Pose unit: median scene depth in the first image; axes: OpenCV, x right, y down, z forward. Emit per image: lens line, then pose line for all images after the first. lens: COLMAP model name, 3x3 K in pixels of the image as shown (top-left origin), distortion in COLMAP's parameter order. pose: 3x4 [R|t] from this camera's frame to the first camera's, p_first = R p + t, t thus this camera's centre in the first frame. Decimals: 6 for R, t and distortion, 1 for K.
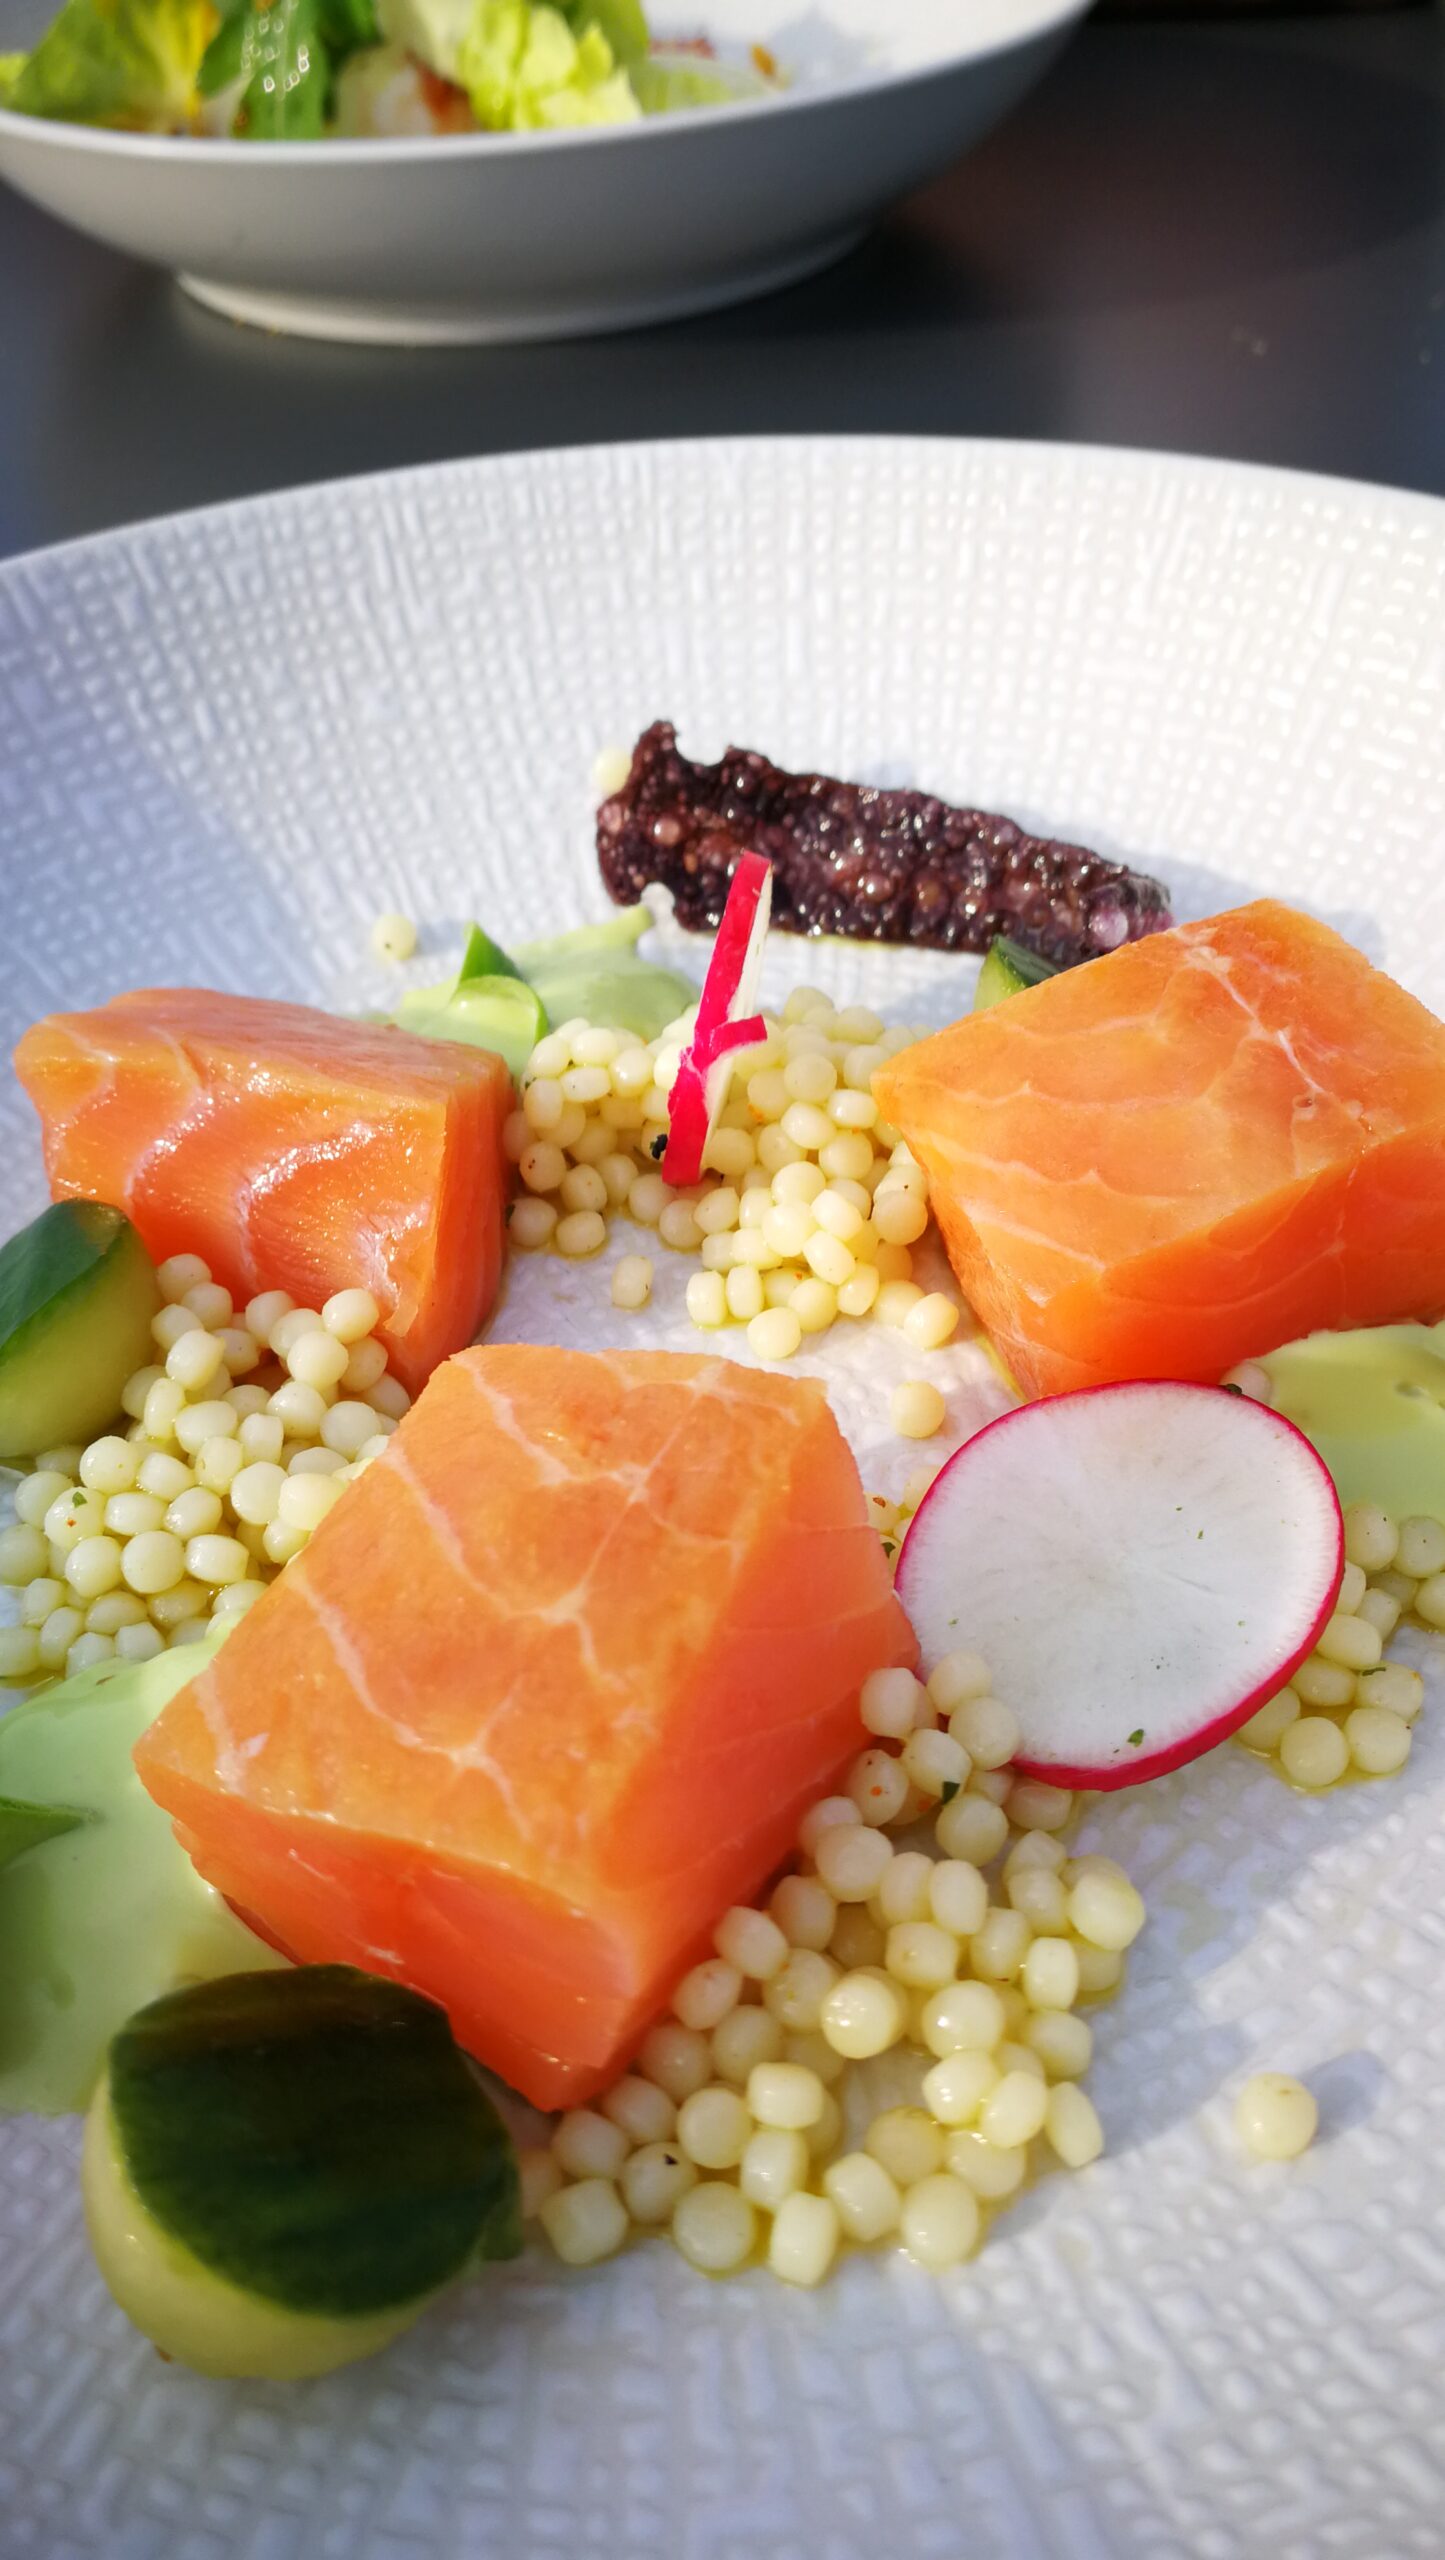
lens RADIAL K [[2075.0, 0, 726.4], [0, 2075.0, 1279.6], [0, 0, 1]] dist [-0.015783, 0.021276]
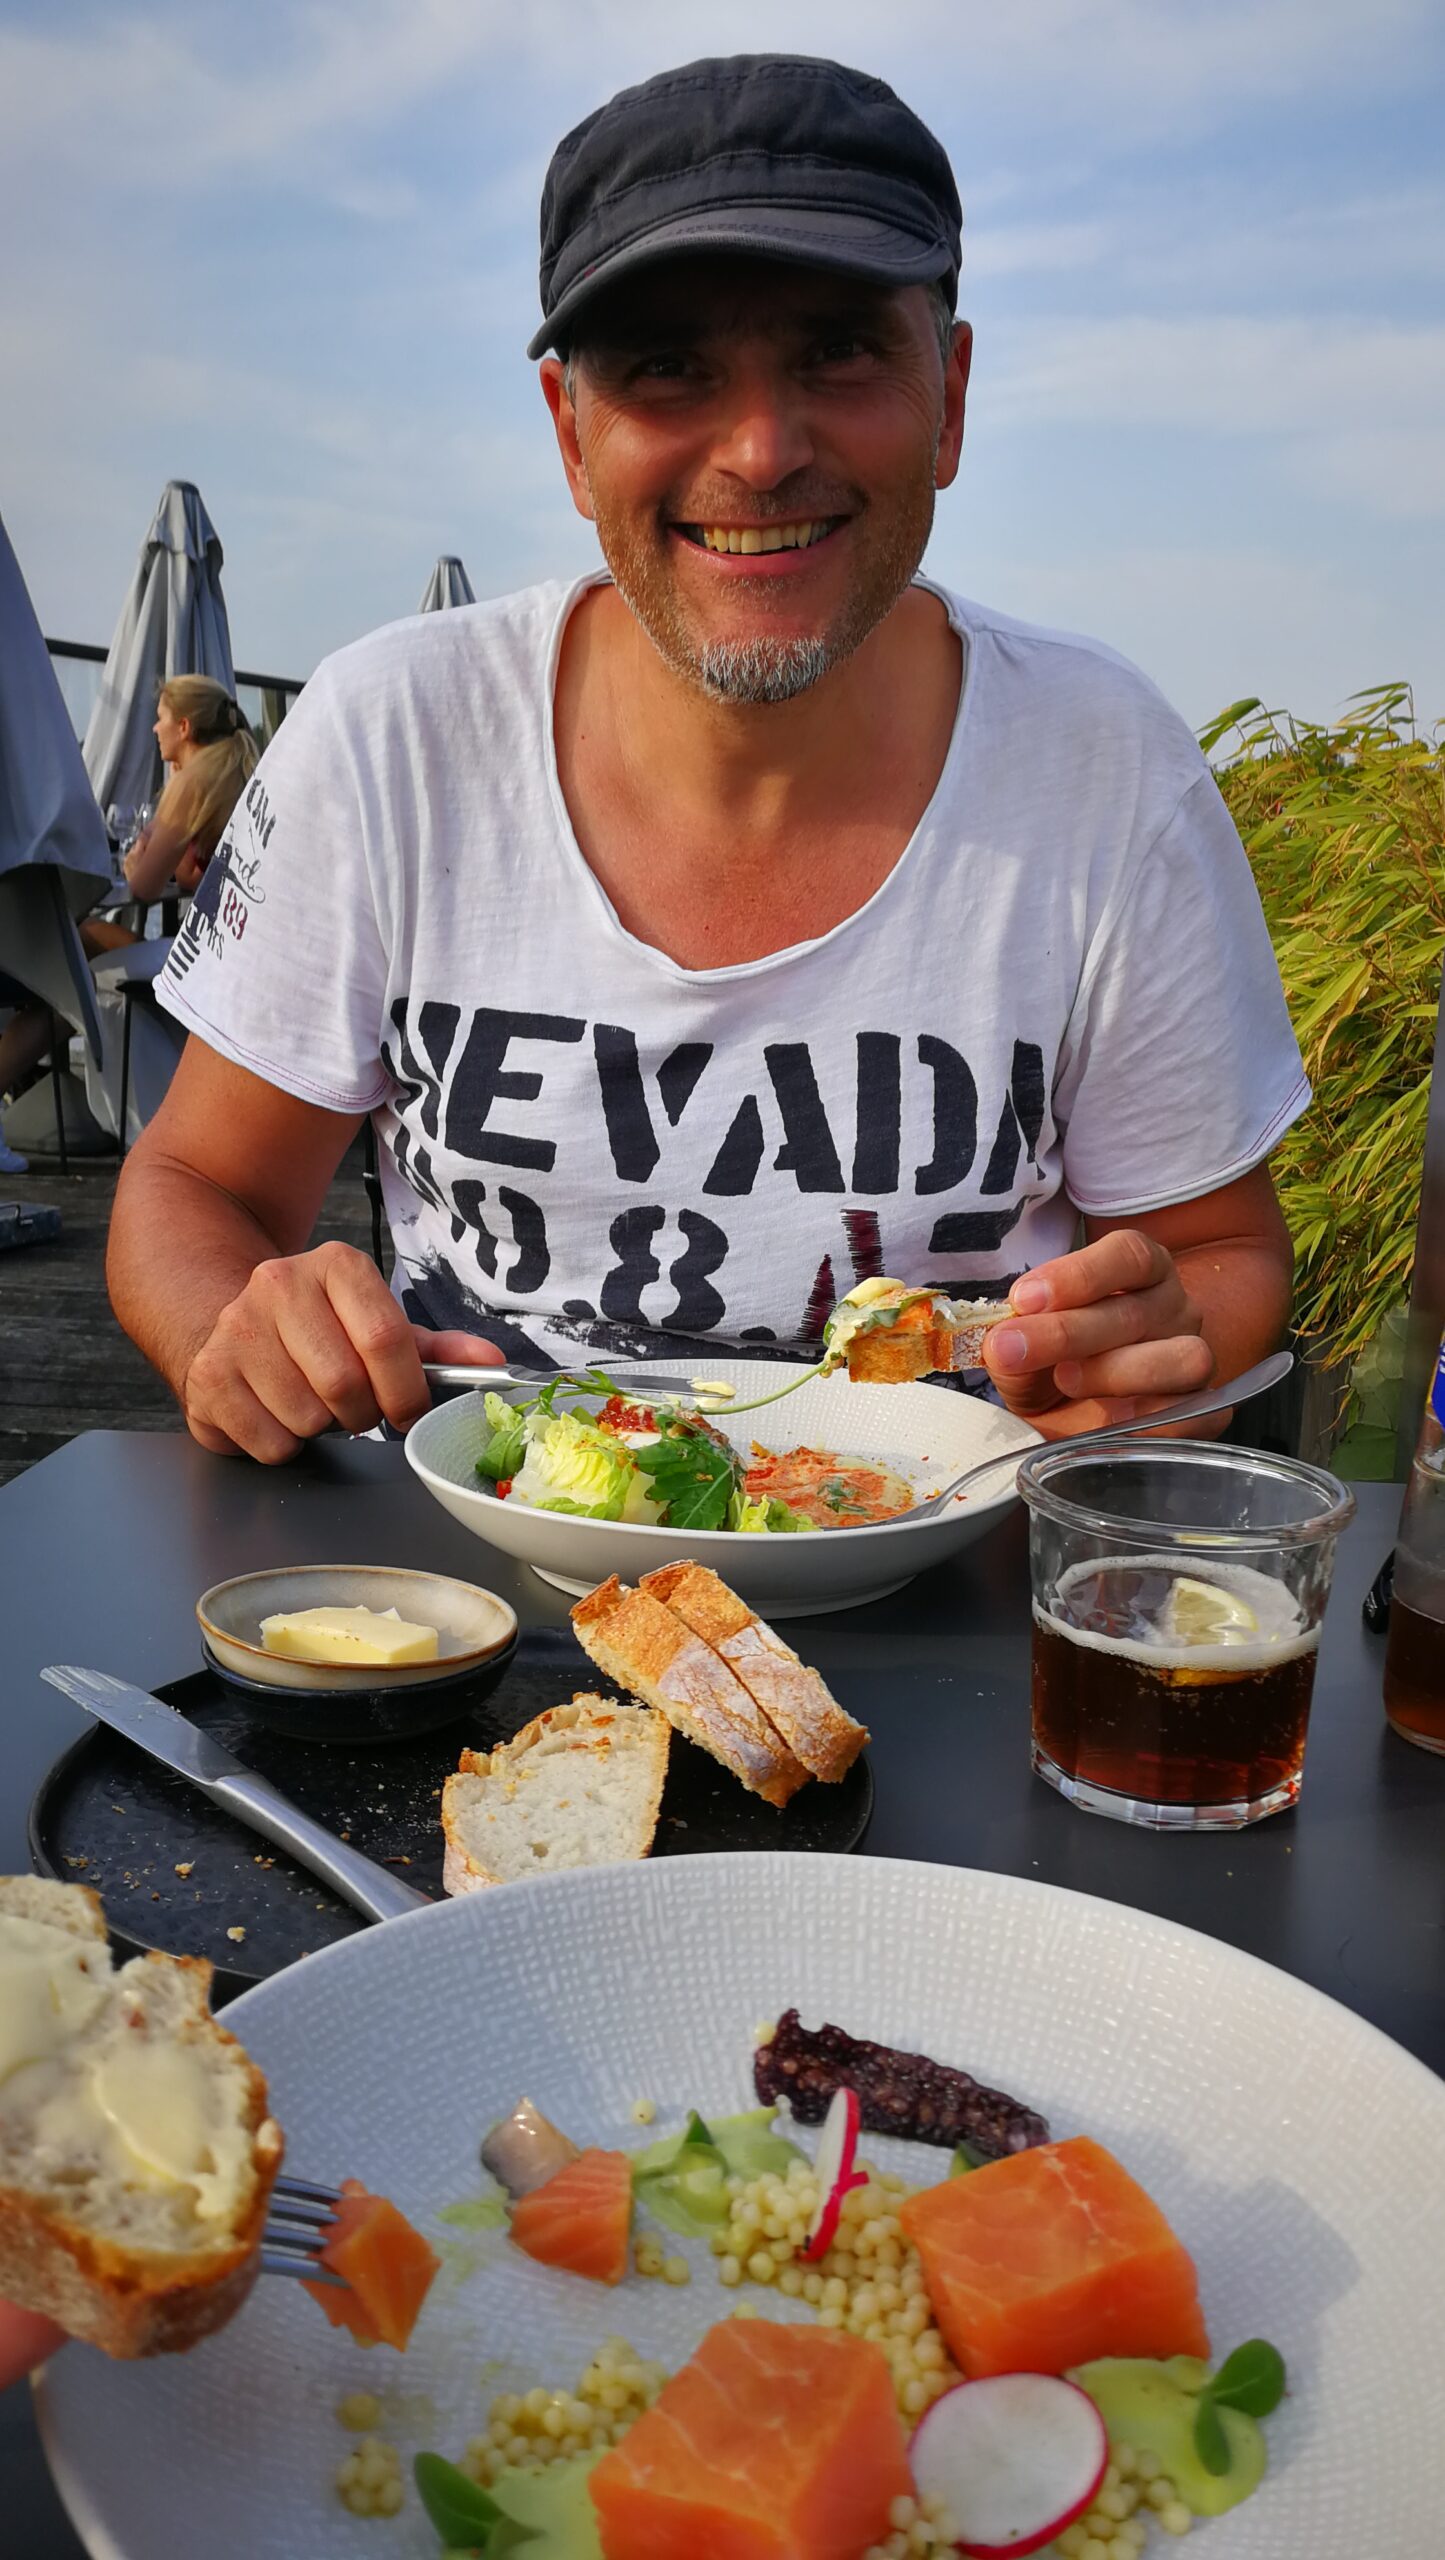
lens RADIAL K [[2075.0, 0, 722.9], [0, 2075.0, 1285.7], [0, 0, 1]] dist [-0.015783, 0.021276]
pose [[0.996353, 0.083623, -0.016946, -0.118509], [-0.080705, 0.859205, -0.505226, 0.136264], [-0.027689, 0.504751, 0.862821, -1.009541]]
